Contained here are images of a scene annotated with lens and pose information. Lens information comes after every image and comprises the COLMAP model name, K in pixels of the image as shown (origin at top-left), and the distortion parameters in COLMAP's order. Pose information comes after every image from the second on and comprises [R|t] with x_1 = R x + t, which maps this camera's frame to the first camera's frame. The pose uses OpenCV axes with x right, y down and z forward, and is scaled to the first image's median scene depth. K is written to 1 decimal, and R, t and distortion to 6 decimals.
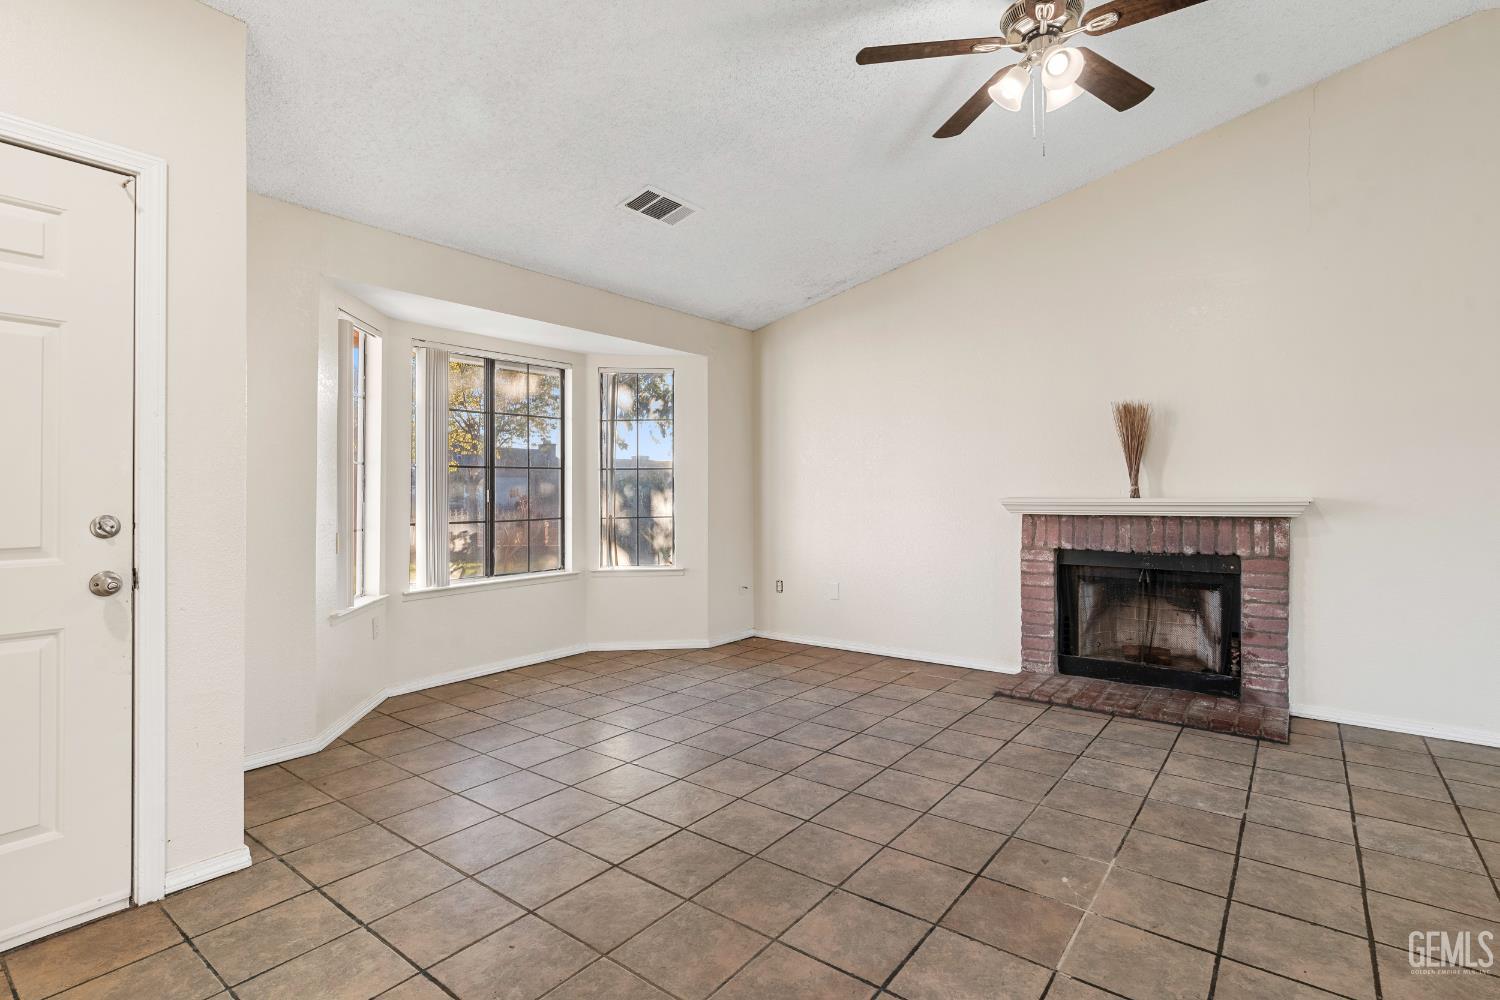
lens RADIAL K [[726.4, 0, 752.0], [0, 726.4, 493.5], [0, 0, 1]] dist [0.003135, 0.000092]
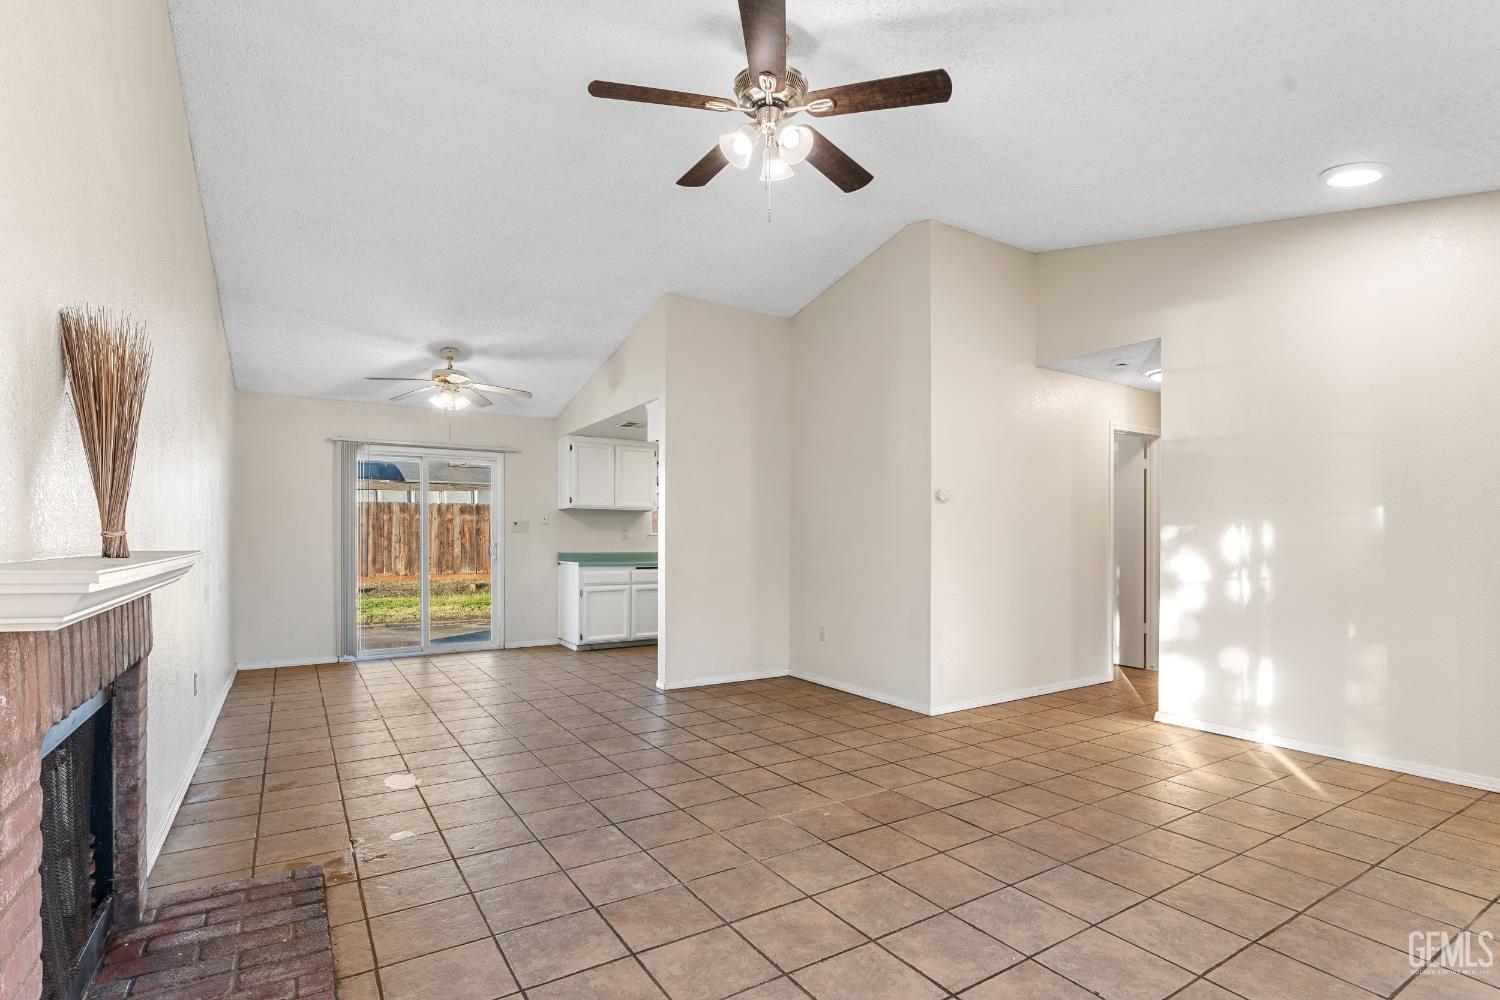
lens RADIAL K [[726.4, 0, 773.8], [0, 726.4, 542.1], [0, 0, 1]] dist [0.003135, 0.000092]
pose [[-0.947616, -0.000181, 0.319412, 0.060671], [0.002576, 0.999963, 0.008207, -0.008469], [-0.319402, 0.008600, -0.947580, 1.879824]]
